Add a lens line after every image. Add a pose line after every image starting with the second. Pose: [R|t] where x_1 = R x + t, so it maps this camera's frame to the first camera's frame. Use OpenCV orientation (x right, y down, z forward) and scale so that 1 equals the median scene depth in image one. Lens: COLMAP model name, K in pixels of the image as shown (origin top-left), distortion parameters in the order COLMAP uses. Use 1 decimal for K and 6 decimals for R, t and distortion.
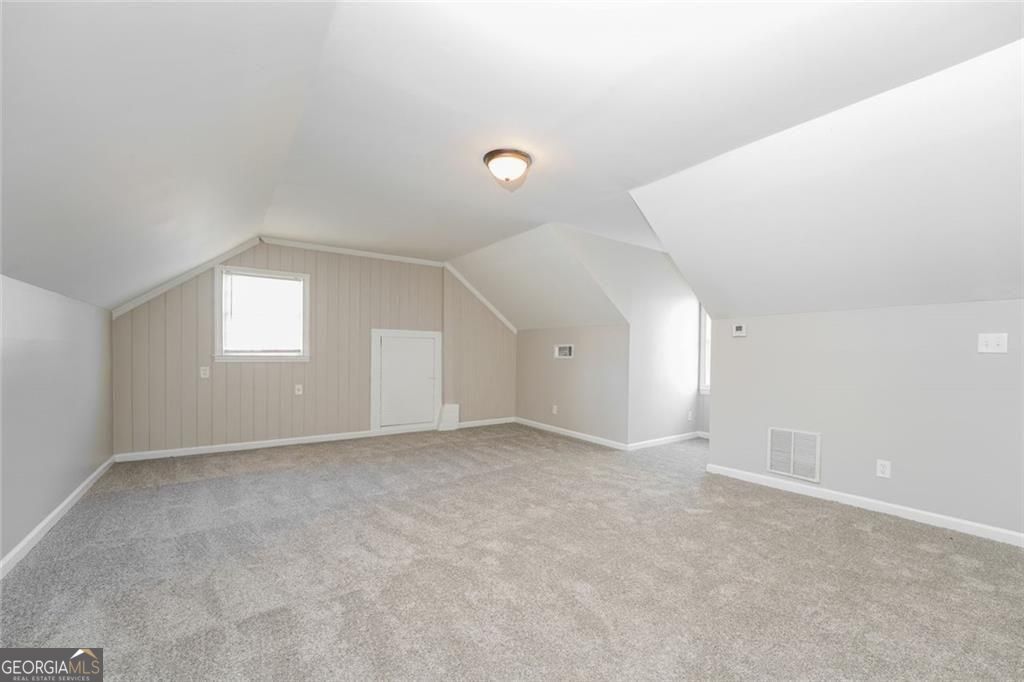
lens RADIAL K [[426.0, 0, 513.7], [0, 426.0, 346.8], [0, 0, 1]] dist [-0.003456, -0.000114]
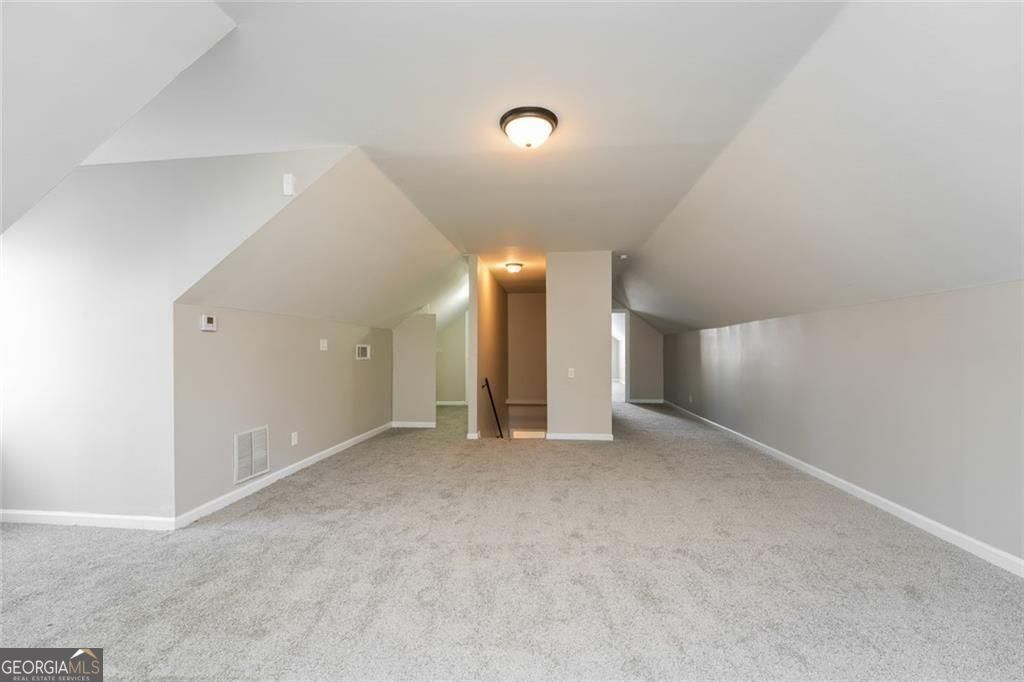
lens RADIAL K [[426.0, 0, 513.7], [0, 426.0, 346.8], [0, 0, 1]] dist [-0.003456, -0.000114]
pose [[-0.741501, -0.002632, 0.670947, -0.319131], [-0.016746, 0.999753, -0.014586, 0.005829], [-0.670743, -0.022052, -0.741362, 0.944973]]
